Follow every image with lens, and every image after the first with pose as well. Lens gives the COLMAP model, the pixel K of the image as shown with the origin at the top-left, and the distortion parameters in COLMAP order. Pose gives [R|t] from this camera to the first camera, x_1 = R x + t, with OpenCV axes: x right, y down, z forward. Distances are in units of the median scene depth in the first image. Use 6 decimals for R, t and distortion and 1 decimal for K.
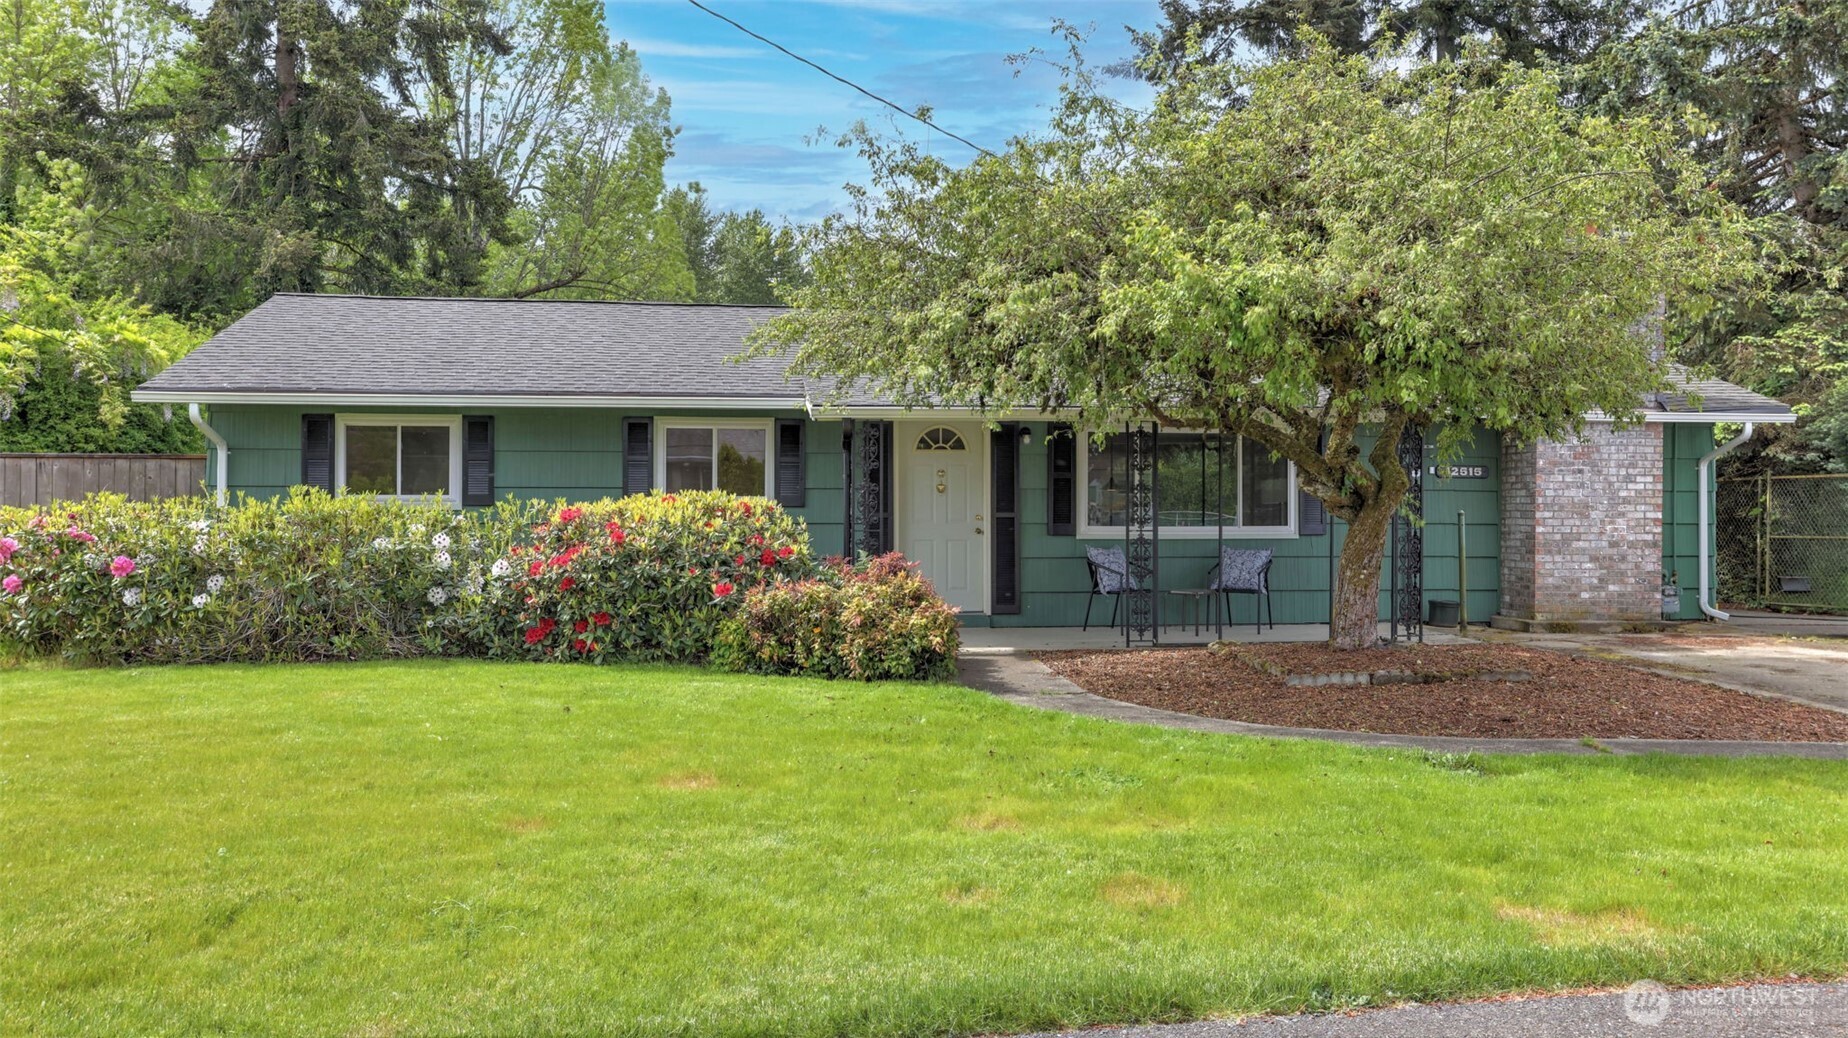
lens RADIAL K [[1200.4, 0, 924.0], [0, 1200.4, 519.0], [0, 0, 1]] dist [-0.002532, 0.000330]
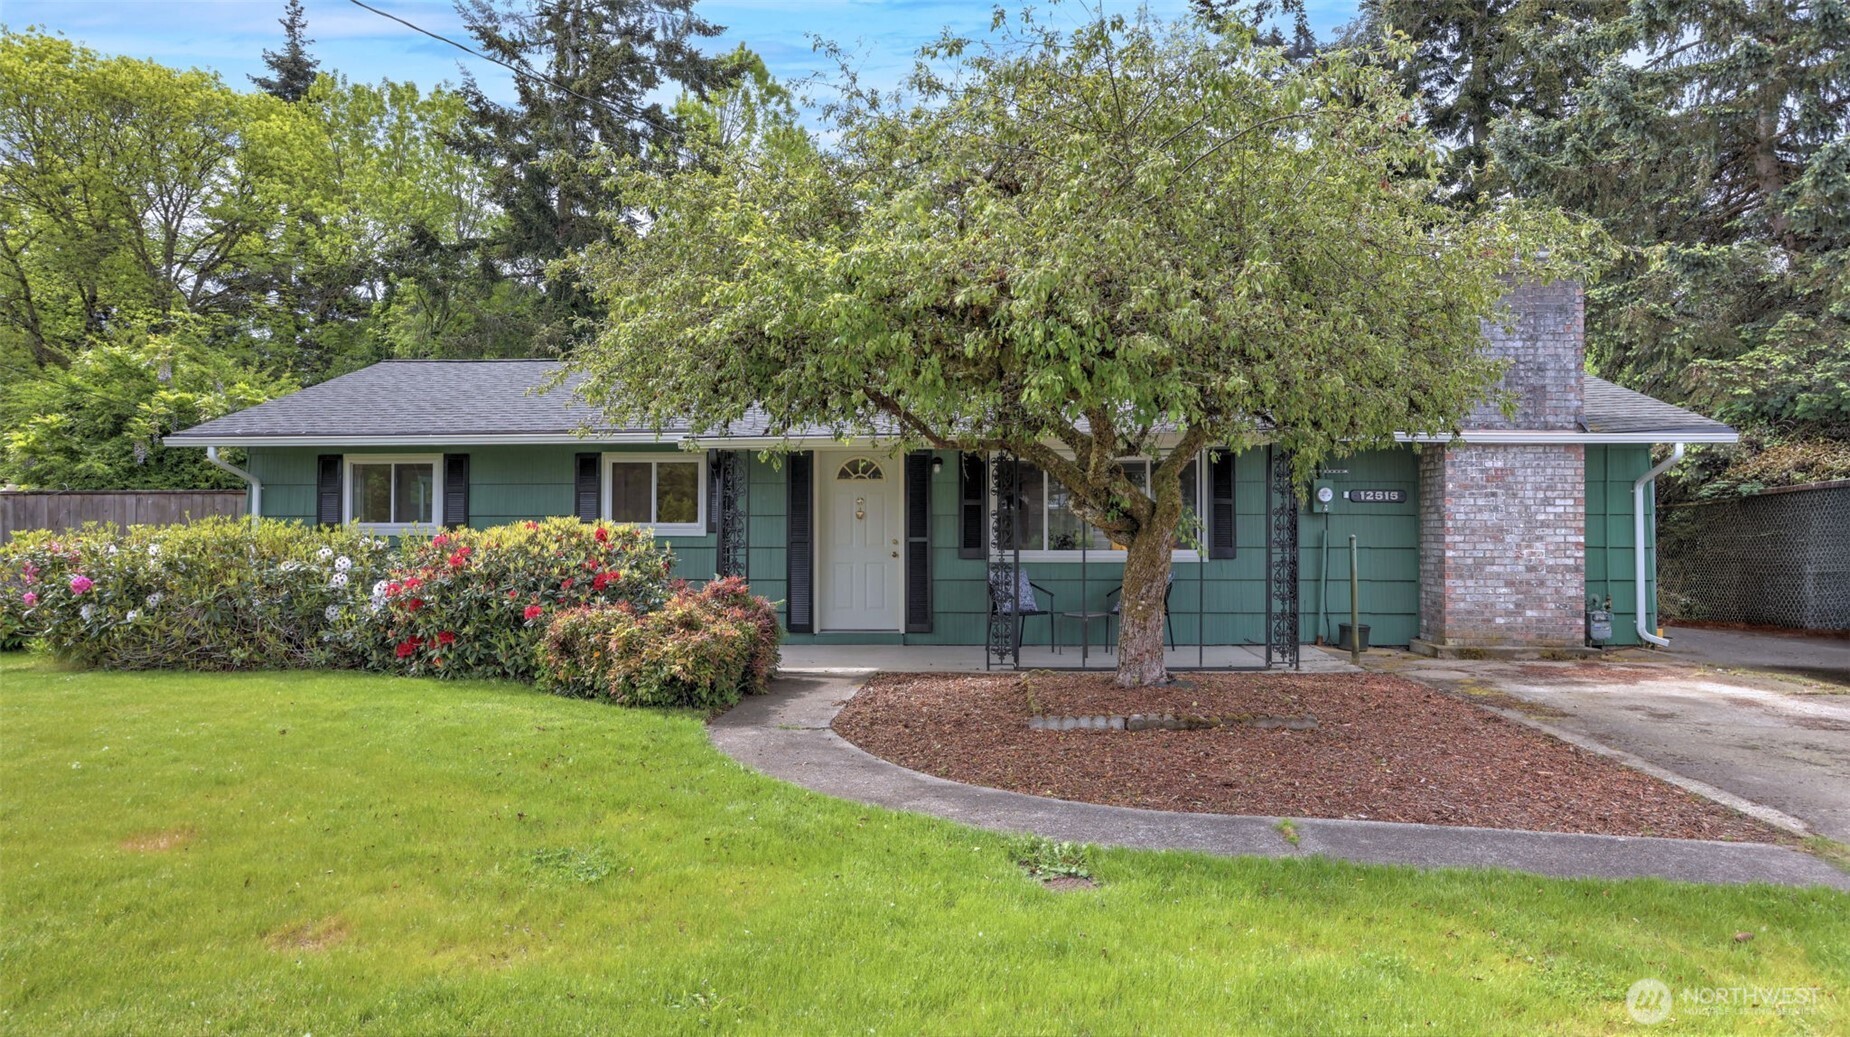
lens RADIAL K [[943.1, 0, 937.8], [0, 943.1, 524.7], [0, 0, 1]] dist [-0.041389, 0.014930]
pose [[0.987815, -0.003303, -0.155596, 0.215705], [0.000685, 0.999857, -0.016879, -0.002409], [0.155630, 0.016567, 0.987677, 0.175836]]
